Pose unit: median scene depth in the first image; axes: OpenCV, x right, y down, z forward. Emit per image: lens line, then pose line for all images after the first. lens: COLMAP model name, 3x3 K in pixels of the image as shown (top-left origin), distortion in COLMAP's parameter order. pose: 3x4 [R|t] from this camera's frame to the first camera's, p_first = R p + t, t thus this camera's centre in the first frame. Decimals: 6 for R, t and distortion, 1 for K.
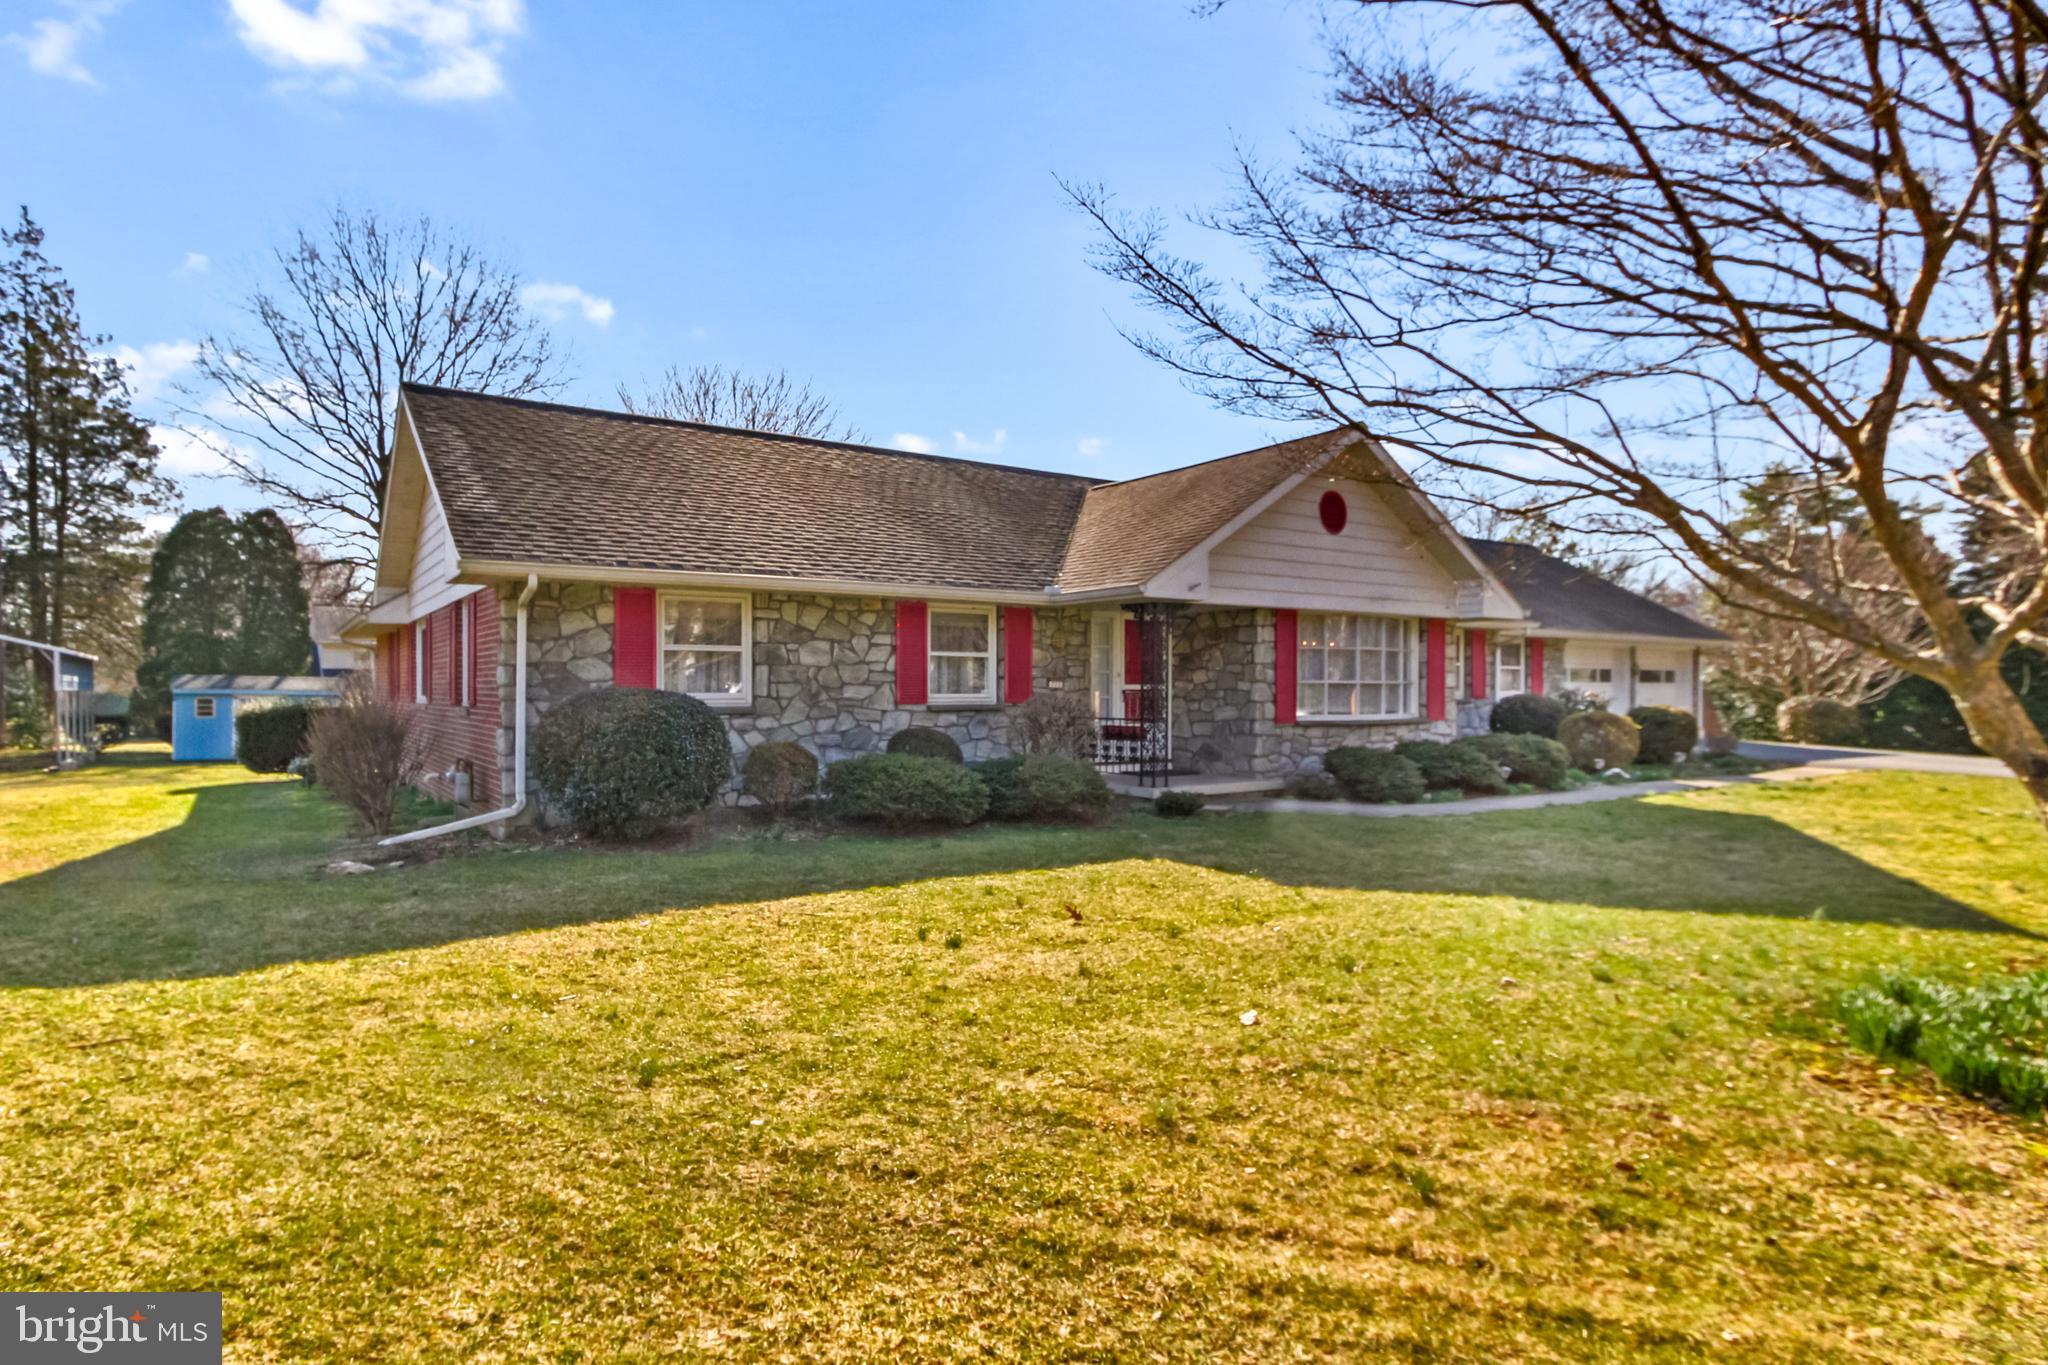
lens RADIAL K [[960.4, 0, 1023.6], [0, 960.4, 683.9], [0, 0, 1]] dist [-0.012532, 0.000343]
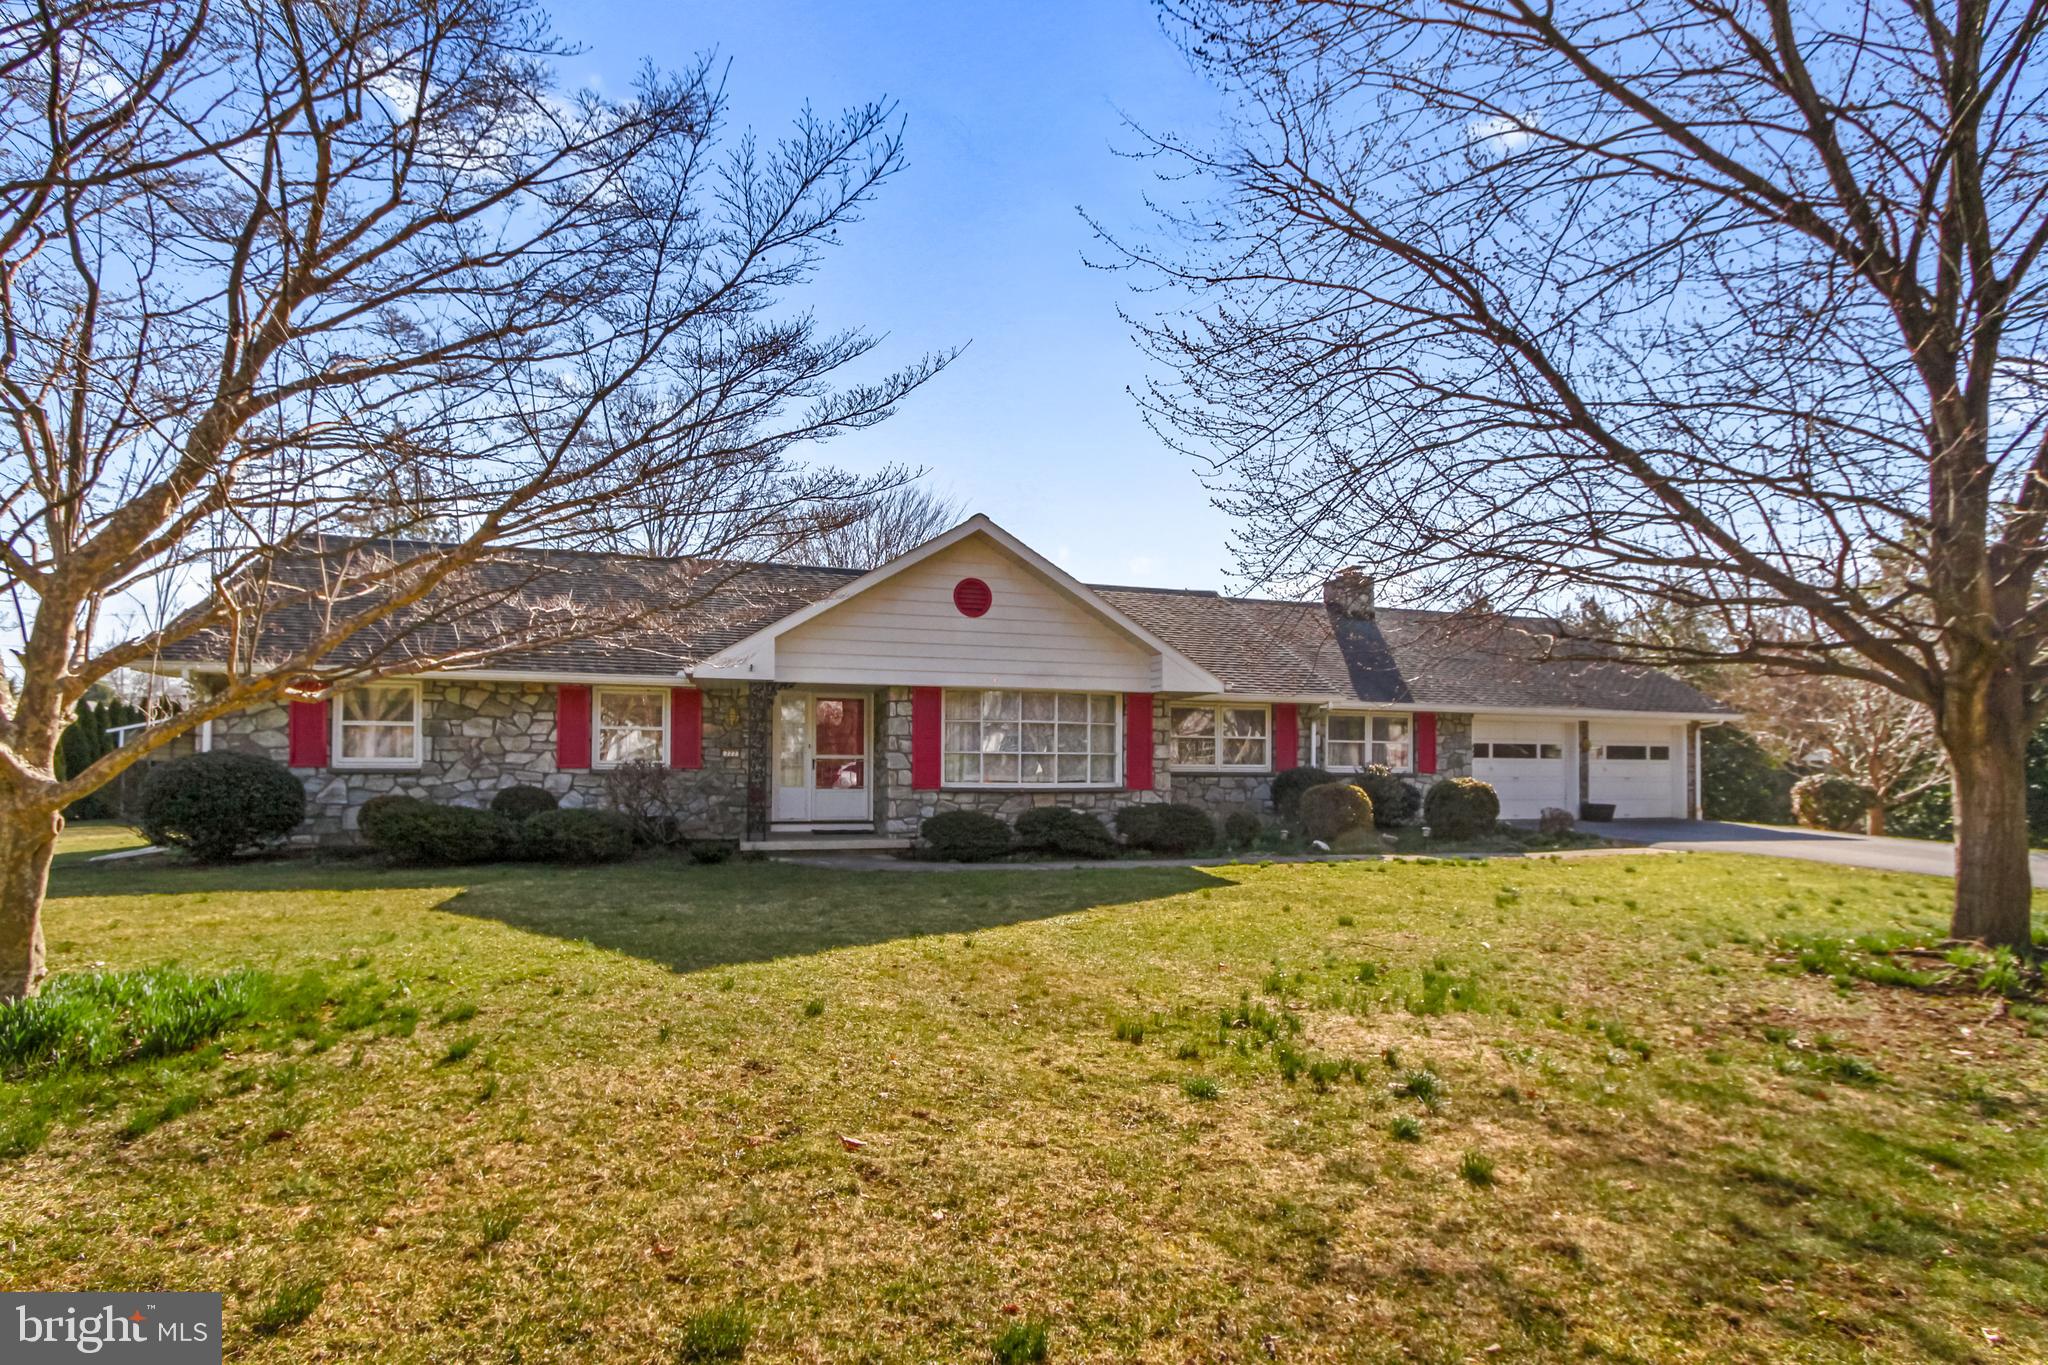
lens RADIAL K [[960.4, 0, 1027.2], [0, 960.4, 679.0], [0, 0, 1]] dist [-0.012532, 0.000343]
pose [[0.968858, -0.022345, -0.246605, 0.668511], [-0.001114, 0.995516, -0.094583, 0.019604], [0.247613, 0.091912, 0.964489, -0.047089]]
